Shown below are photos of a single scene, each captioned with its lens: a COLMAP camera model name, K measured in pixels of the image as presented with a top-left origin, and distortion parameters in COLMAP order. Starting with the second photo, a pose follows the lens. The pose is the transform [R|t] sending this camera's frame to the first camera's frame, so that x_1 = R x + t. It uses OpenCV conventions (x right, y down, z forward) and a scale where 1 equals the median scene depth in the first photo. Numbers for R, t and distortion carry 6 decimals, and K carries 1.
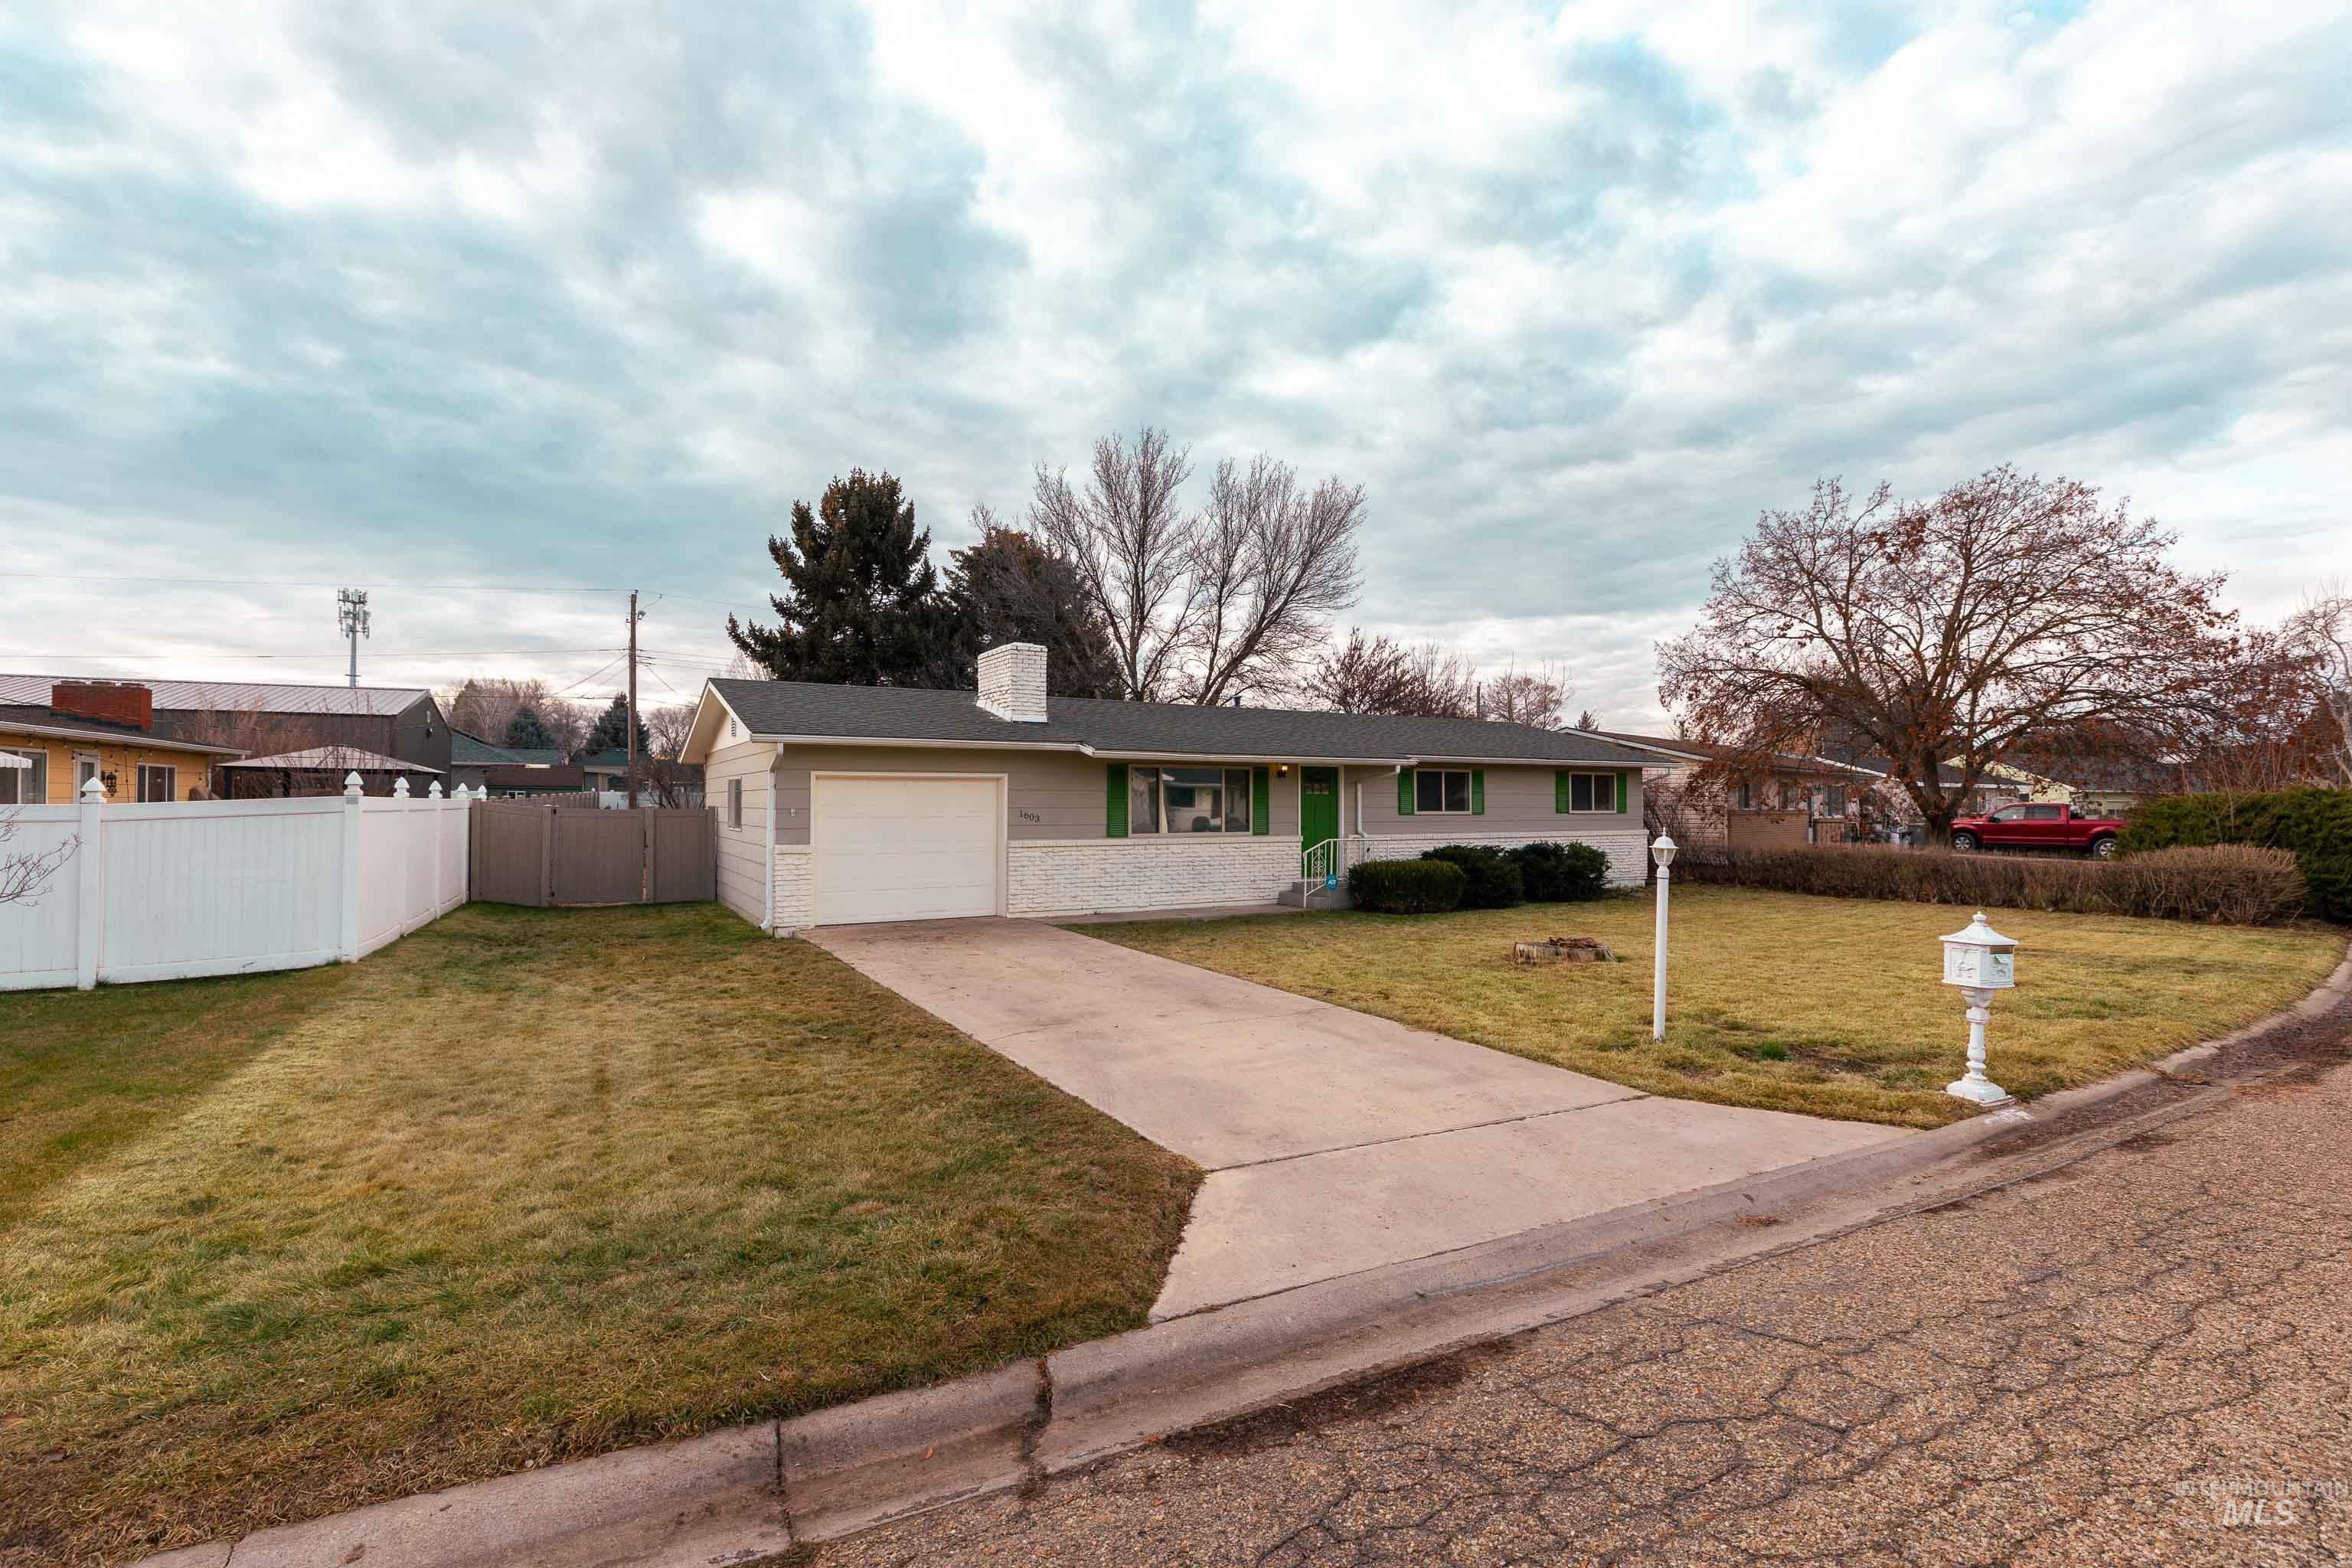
lens RADIAL K [[1062.7, 0, 1198.9], [0, 1062.7, 793.2], [0, 0, 1]] dist [0.004191, 0.000314]
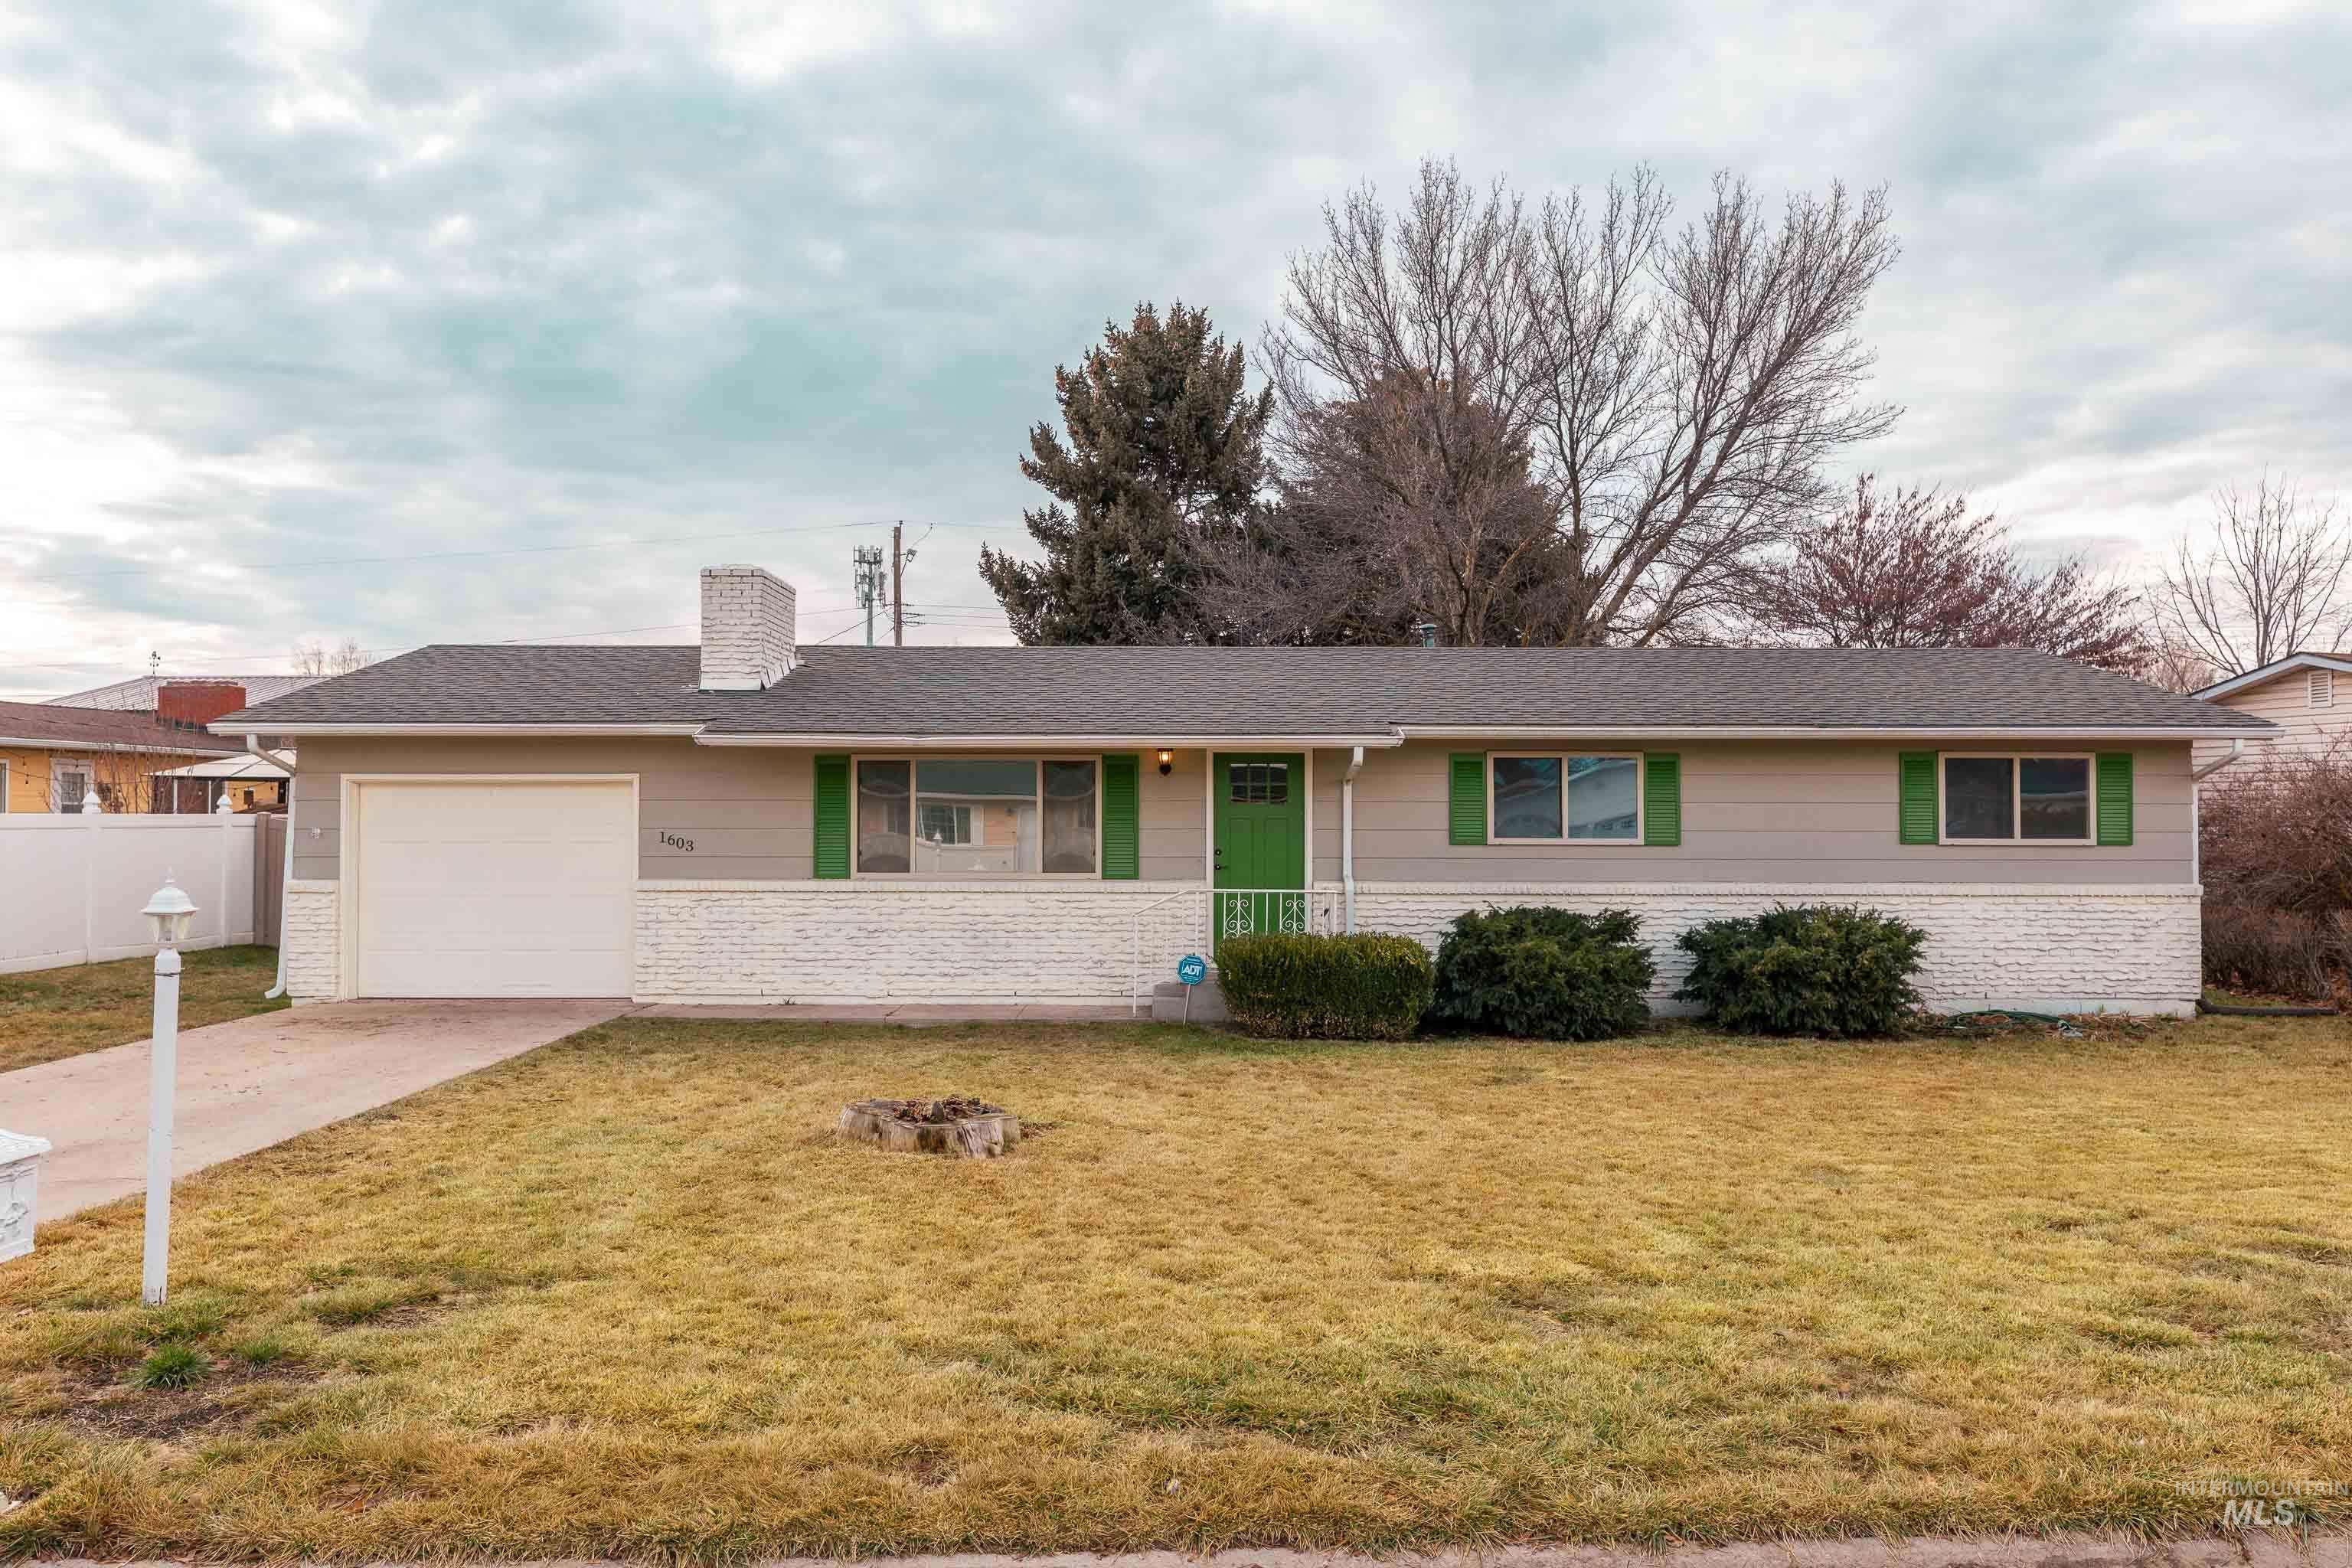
lens RADIAL K [[1721.0, 0, 1174.9], [0, 1721.0, 788.1], [0, 0, 1]] dist [0.005946, -0.002043]
pose [[0.862743, -0.007574, -0.505586, 0.390296], [0.002921, 0.999946, -0.009995, 0.001061], [0.505634, 0.007146, 0.862718, 0.181291]]
